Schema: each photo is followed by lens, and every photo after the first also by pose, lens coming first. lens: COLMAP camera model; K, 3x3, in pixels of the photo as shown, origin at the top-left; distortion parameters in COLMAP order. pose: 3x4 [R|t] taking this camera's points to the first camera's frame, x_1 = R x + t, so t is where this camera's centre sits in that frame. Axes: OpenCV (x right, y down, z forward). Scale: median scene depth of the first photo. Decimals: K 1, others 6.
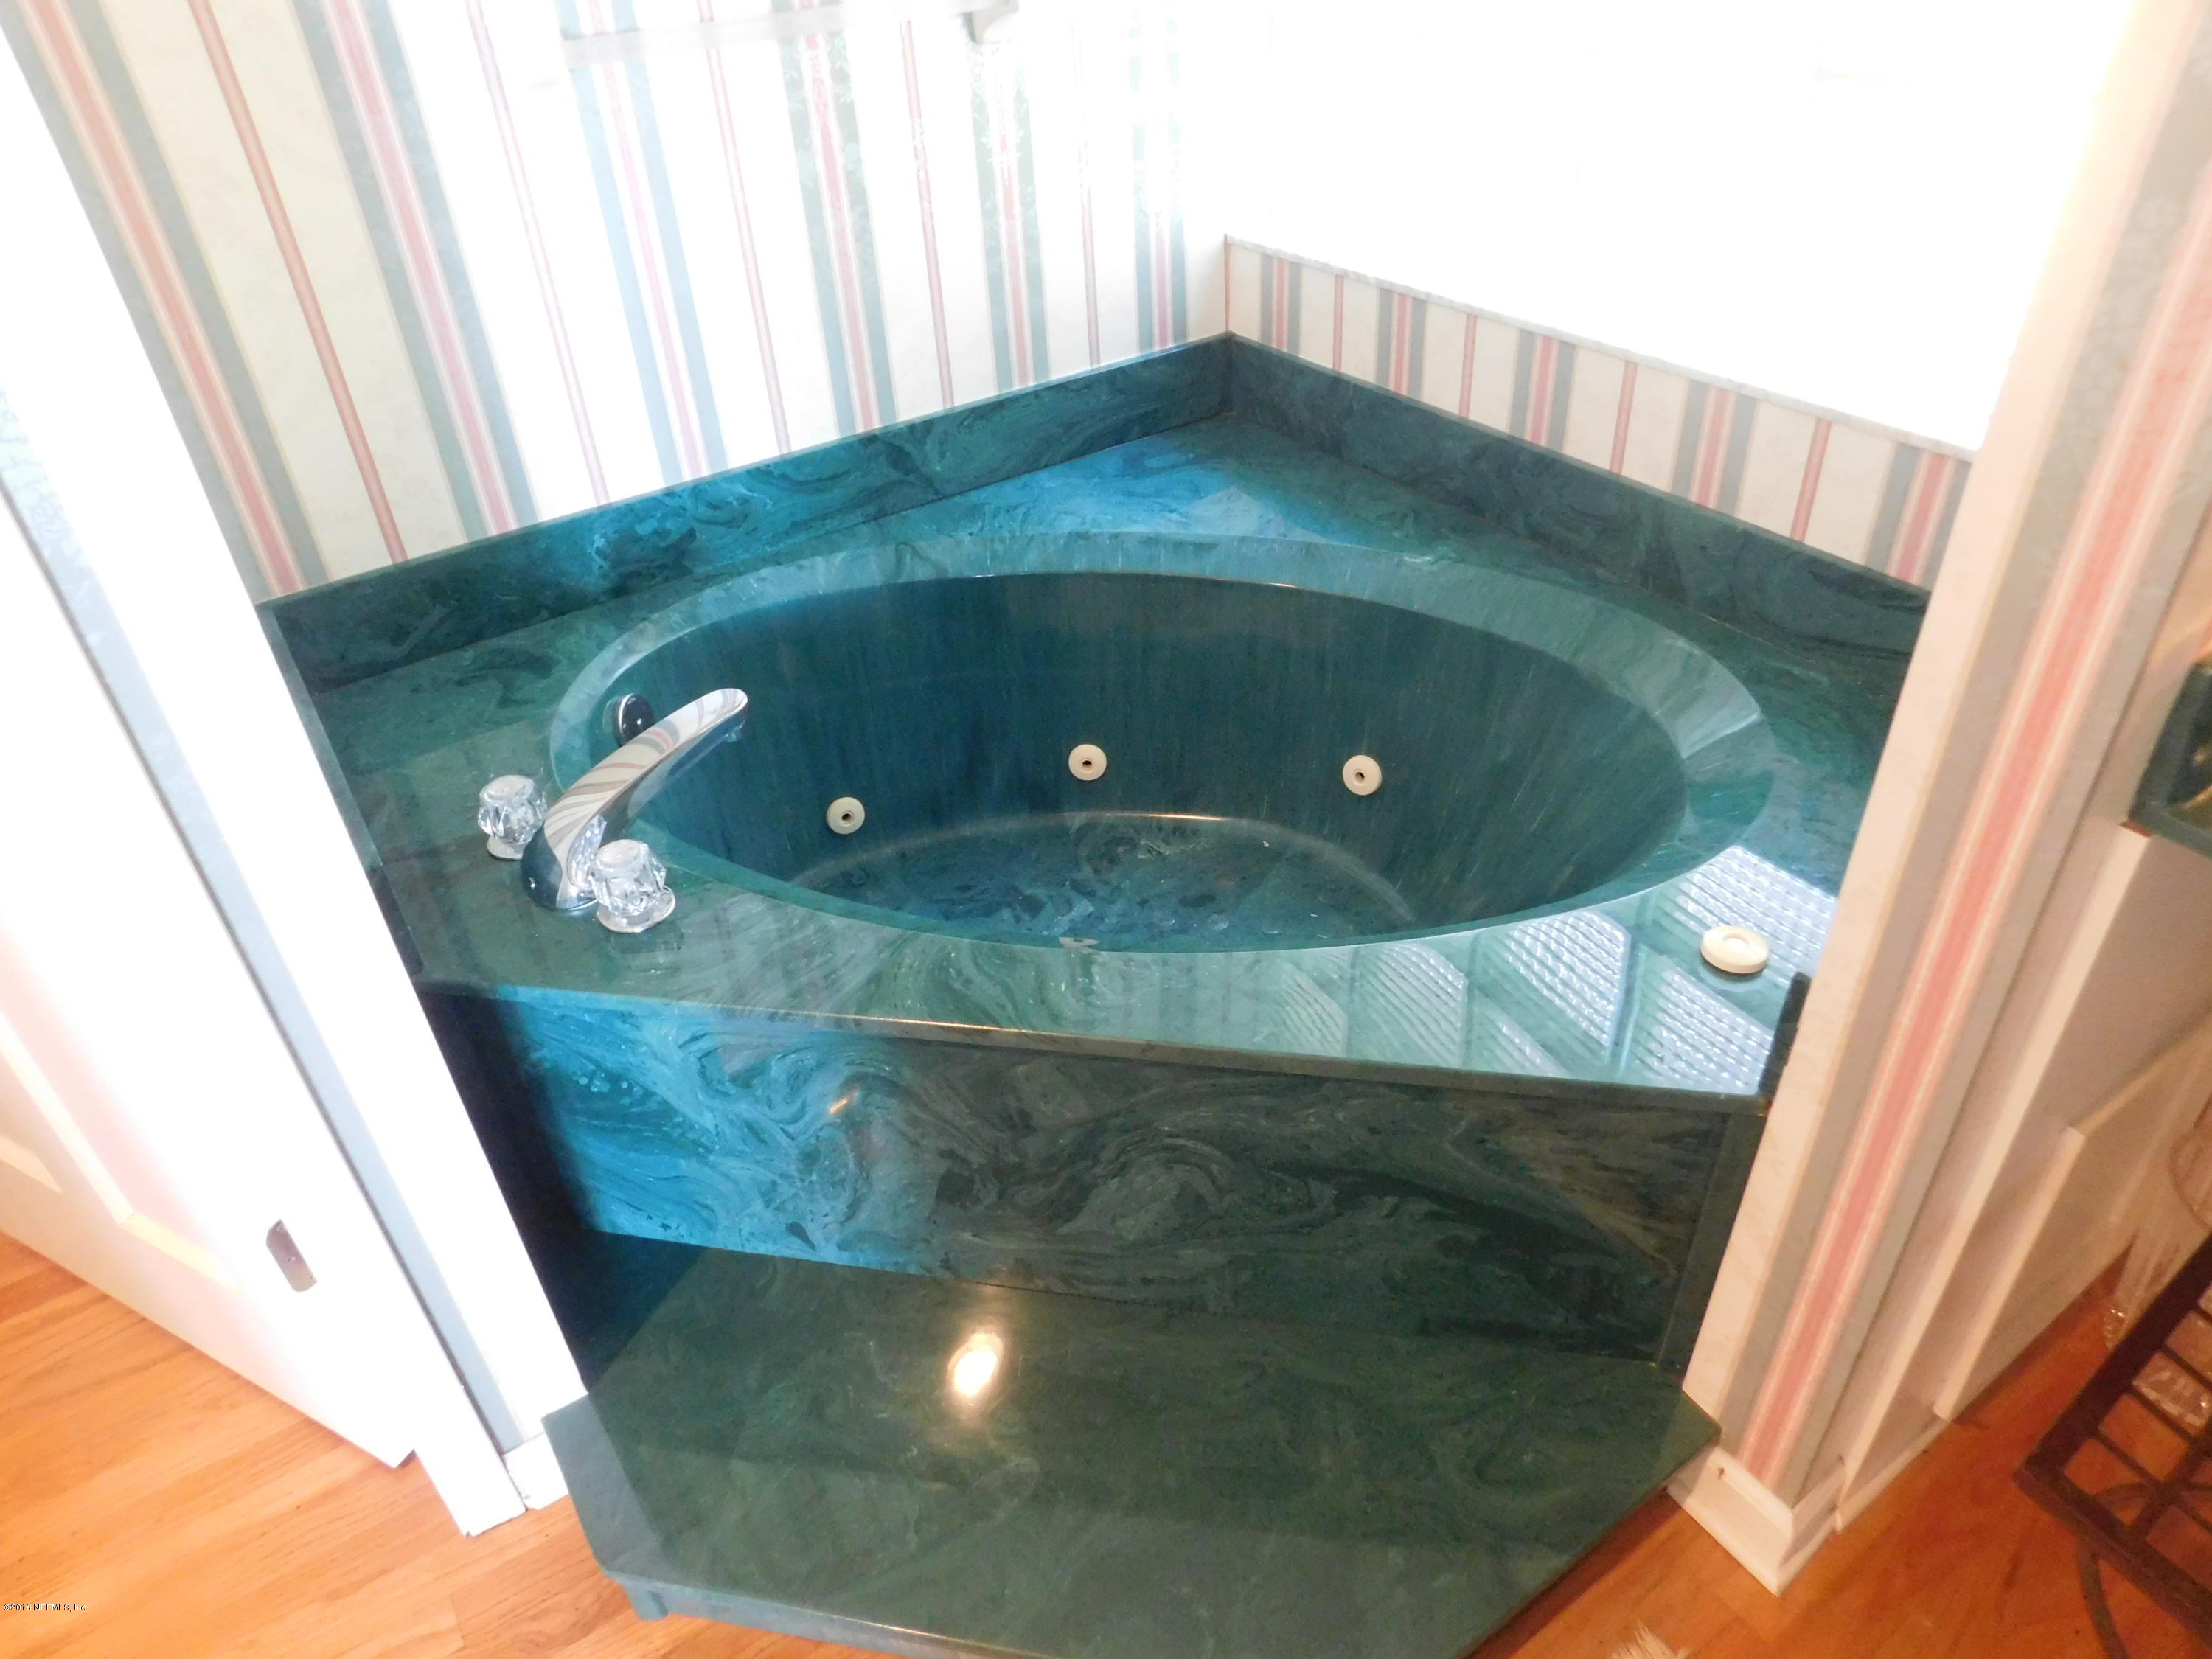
lens RADIAL K [[1456.5, 0, 1108.0], [0, 1456.5, 830.0], [0, 0, 1]] dist [-0.061943, 0.046968]
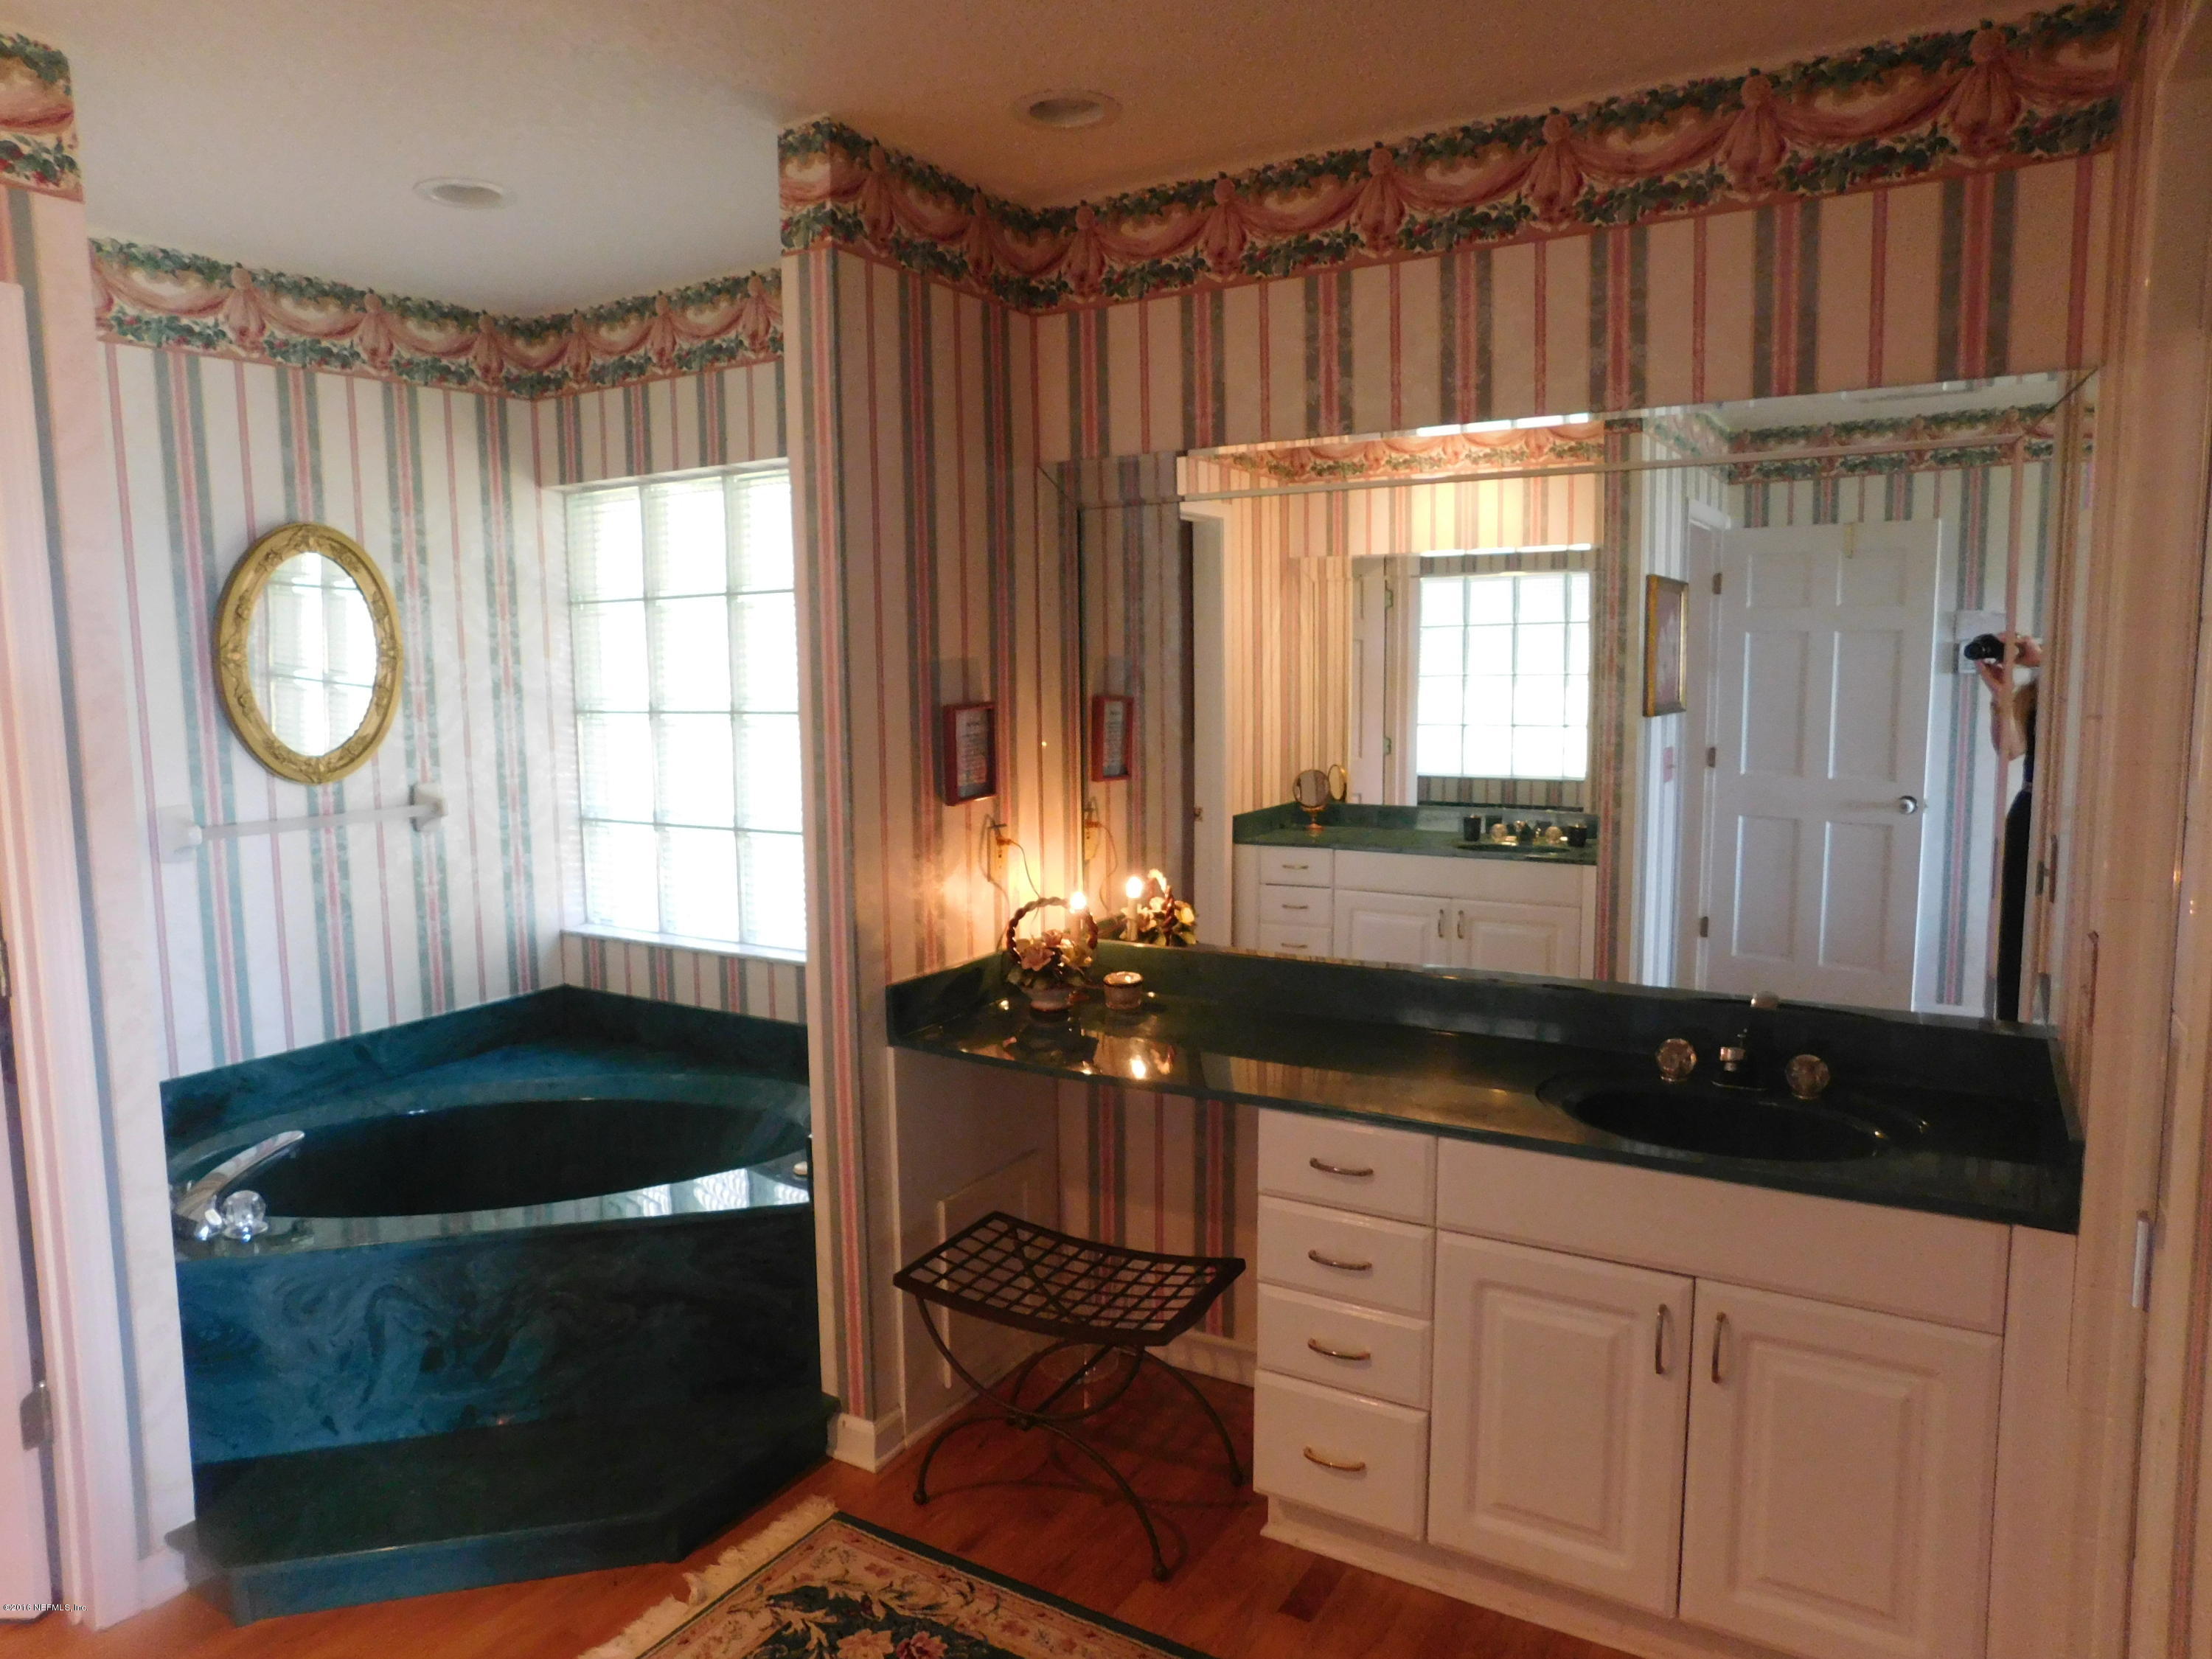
lens RADIAL K [[1456.5, 0, 1104.1], [0, 1456.5, 822.7], [0, 0, 1]] dist [-0.061943, 0.046968]
pose [[0.908397, -0.009274, 0.418006, -0.058918], [0.216631, 0.865537, -0.451571, 0.475297], [-0.357612, 0.500759, 0.788260, -0.794301]]
